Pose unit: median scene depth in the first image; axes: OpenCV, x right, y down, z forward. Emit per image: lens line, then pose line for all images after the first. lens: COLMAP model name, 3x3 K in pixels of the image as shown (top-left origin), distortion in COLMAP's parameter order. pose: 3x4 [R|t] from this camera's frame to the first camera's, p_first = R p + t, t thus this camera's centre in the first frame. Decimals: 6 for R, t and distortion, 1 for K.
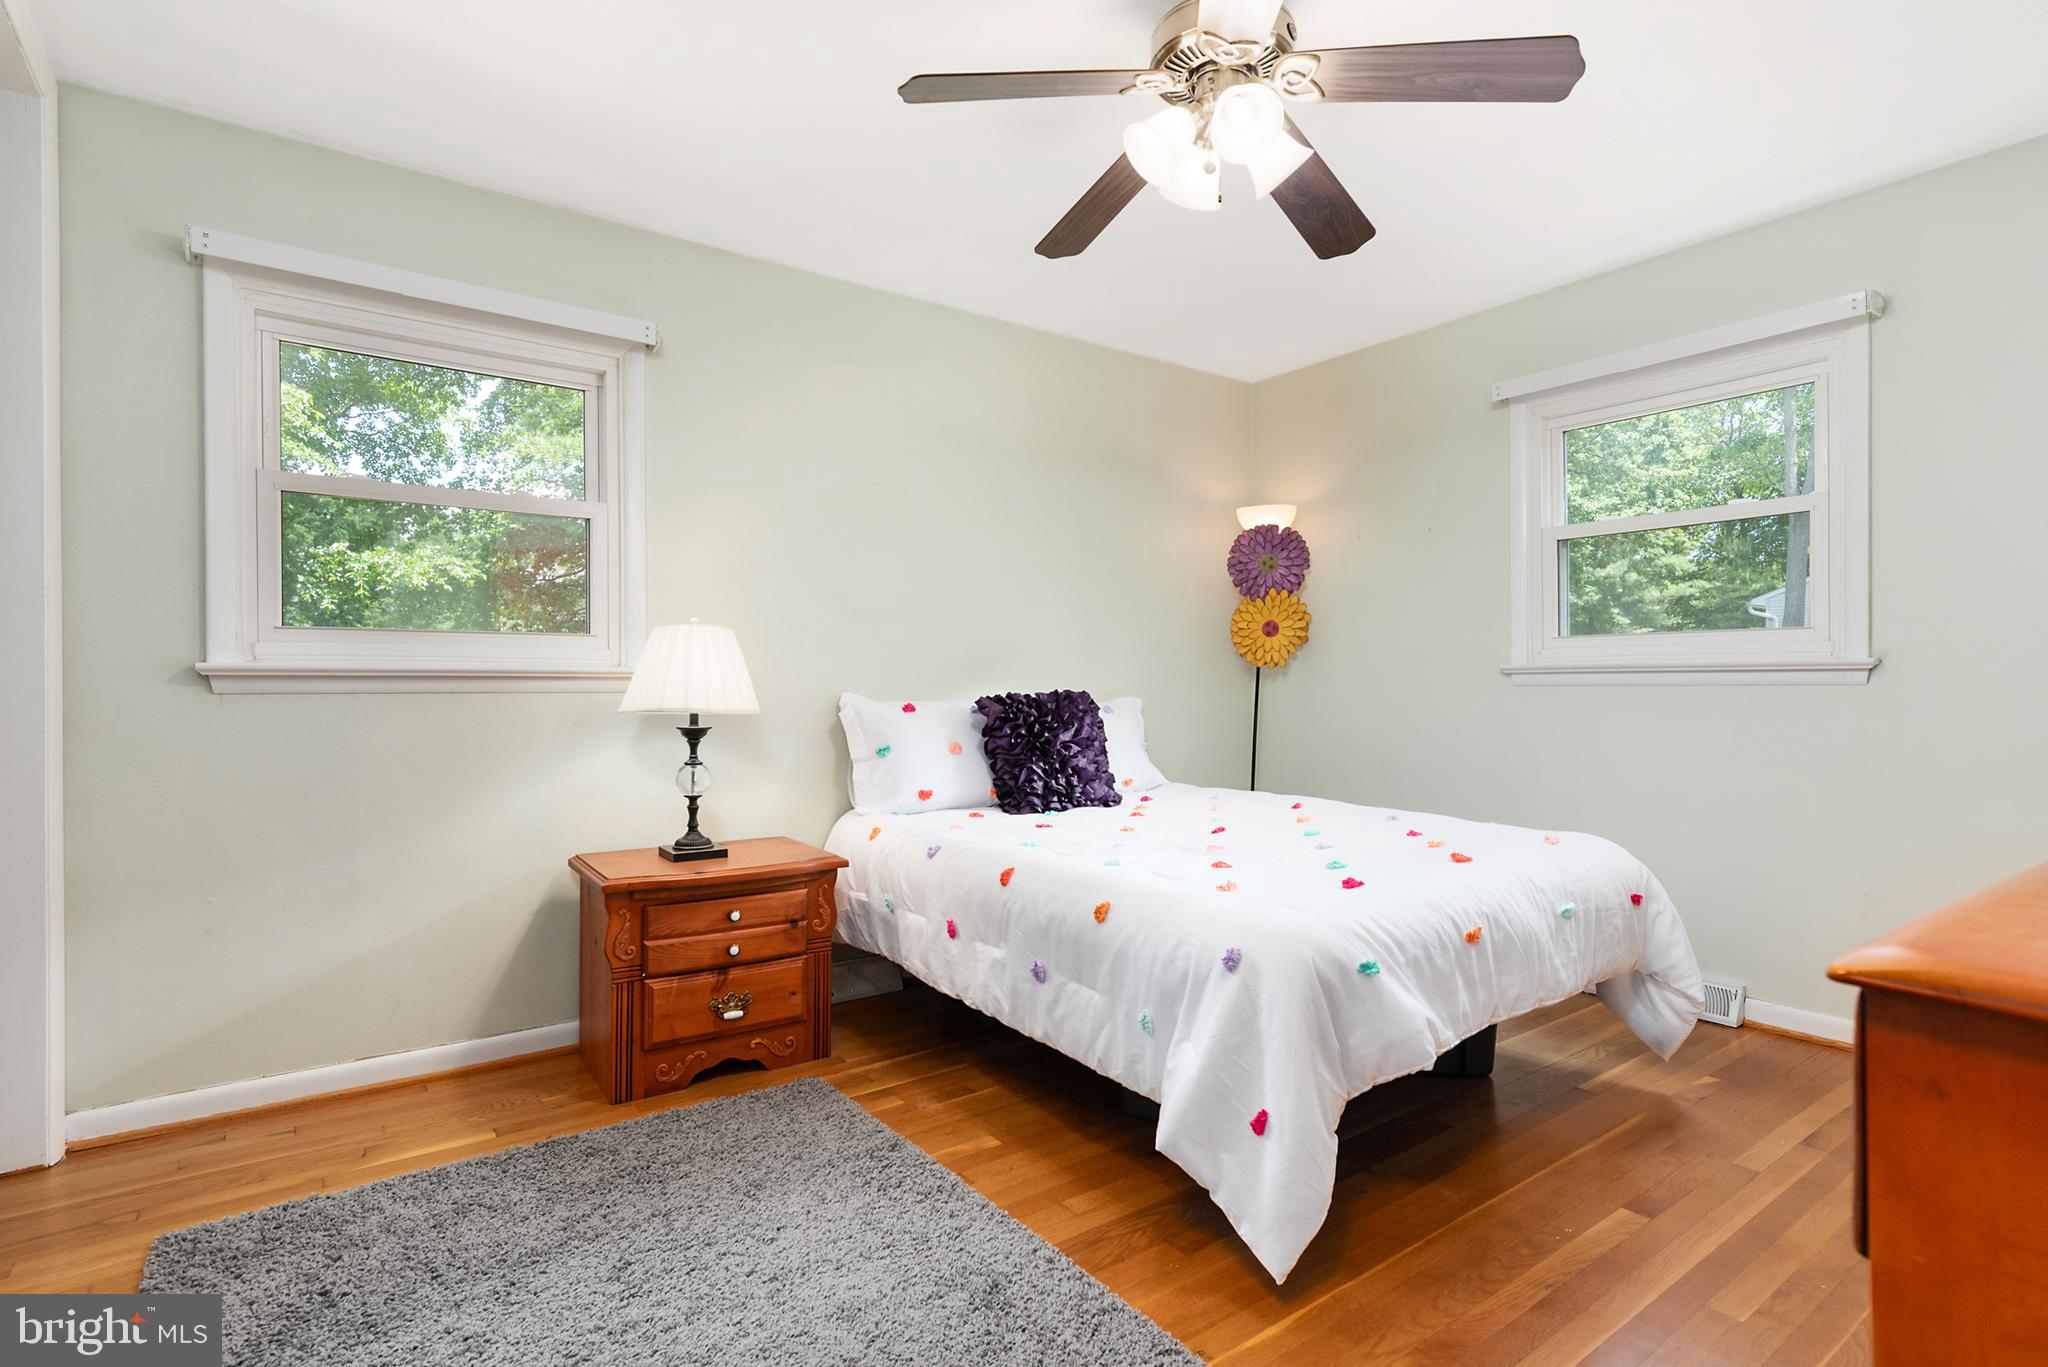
lens RADIAL K [[988.1, 0, 1023.3], [0, 988.1, 689.5], [0, 0, 1]] dist [0.000868, 0.000379]
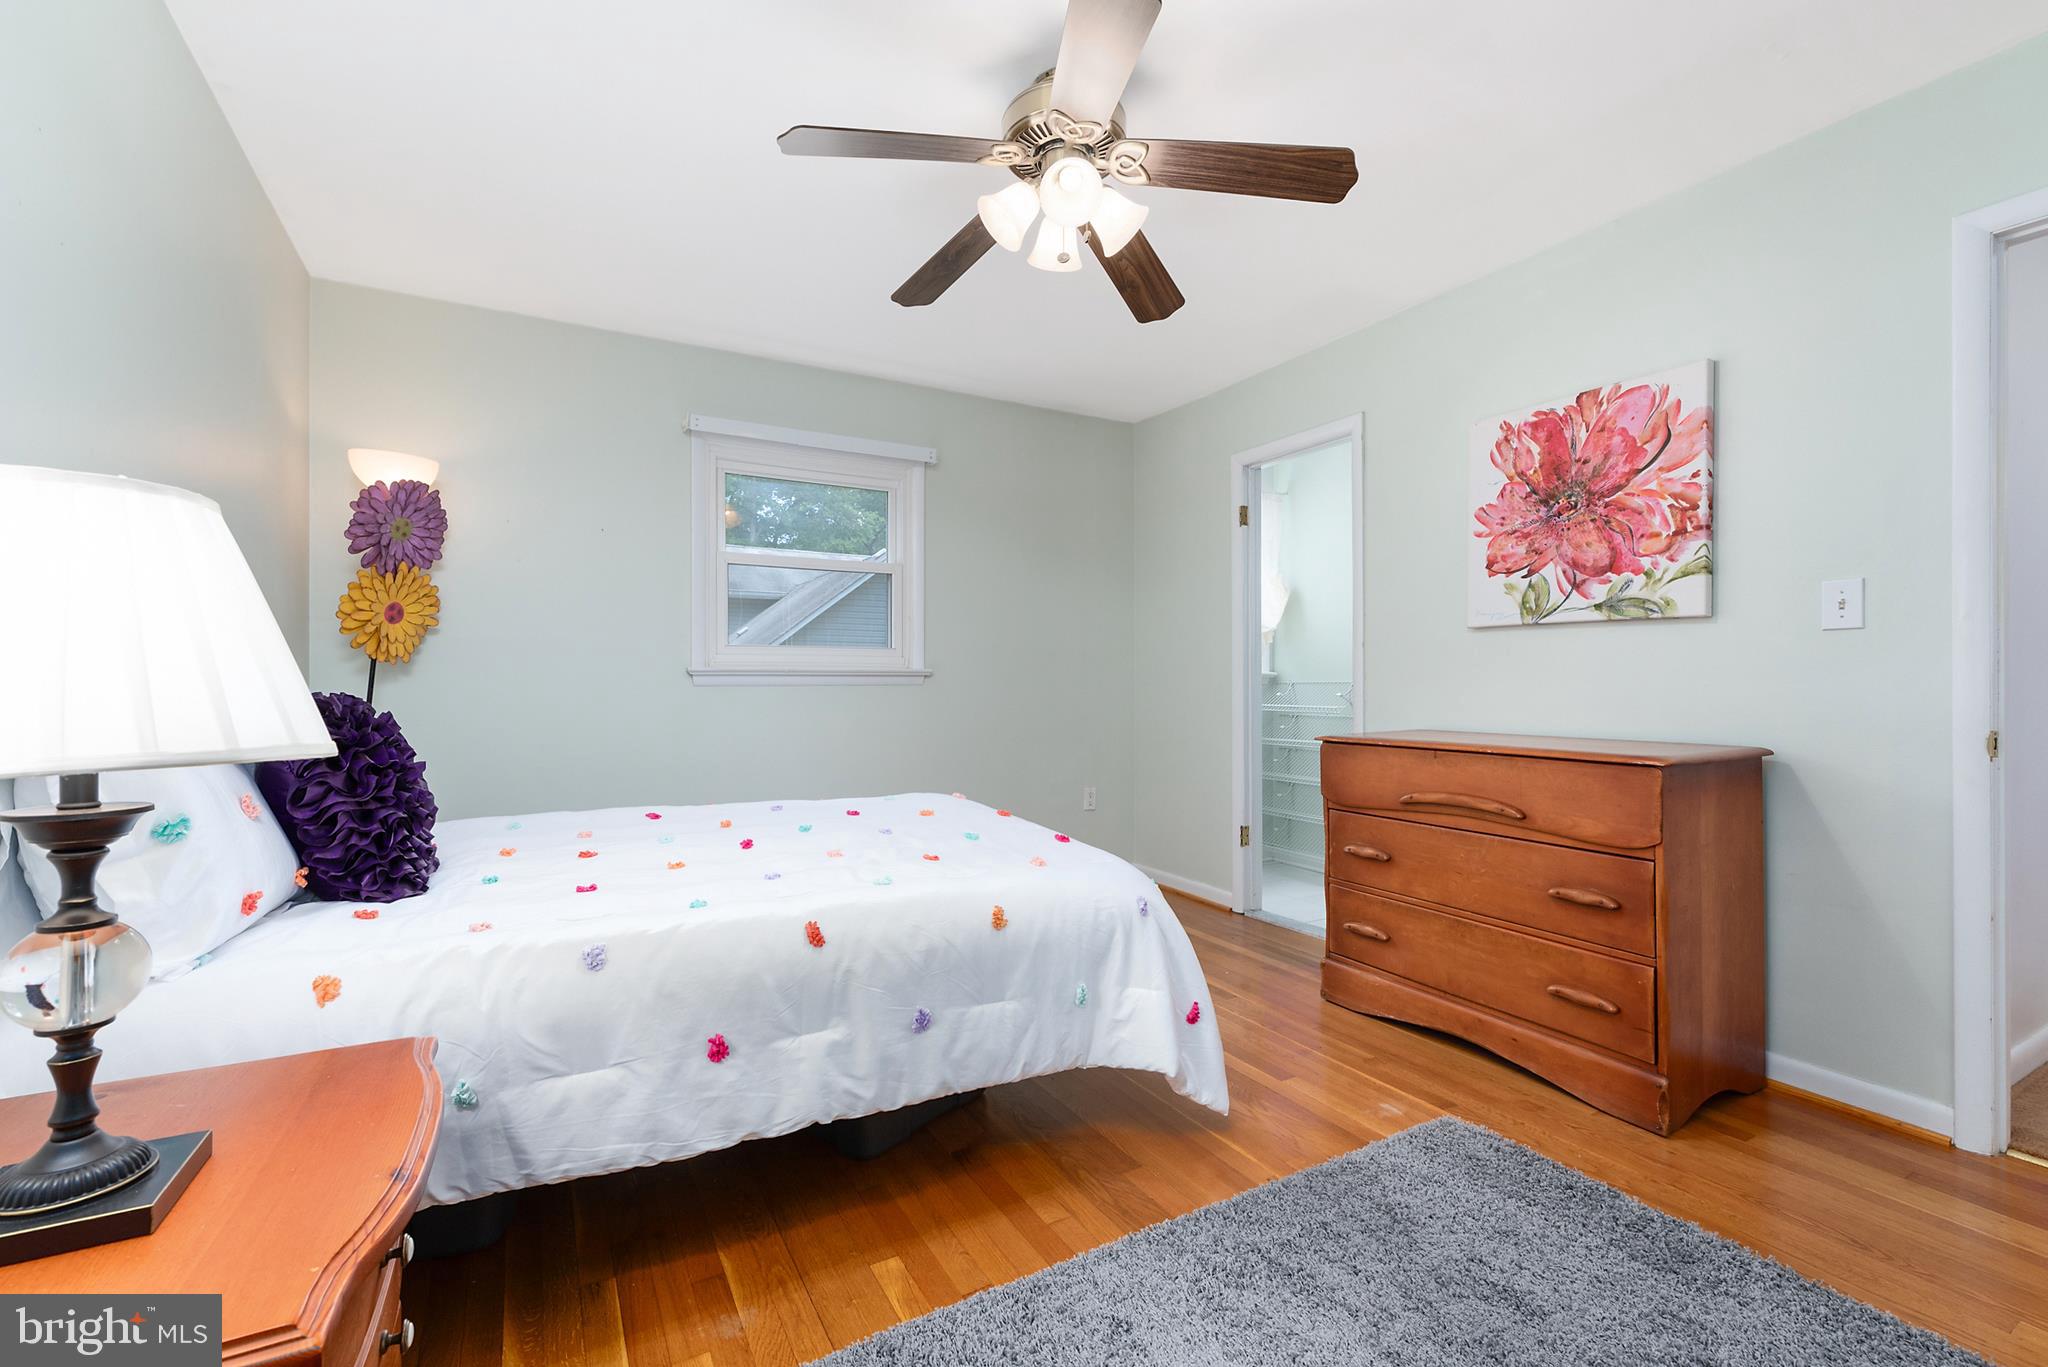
lens RADIAL K [[890.8, 0, 1023.5], [0, 890.8, 675.9], [0, 0, 1]] dist [0.004416, 0.000272]
pose [[0.108827, 0.012068, 0.993987, -0.598896], [0.004767, 0.999908, -0.012662, -0.001520], [-0.994049, 0.006116, 0.108760, 0.664916]]
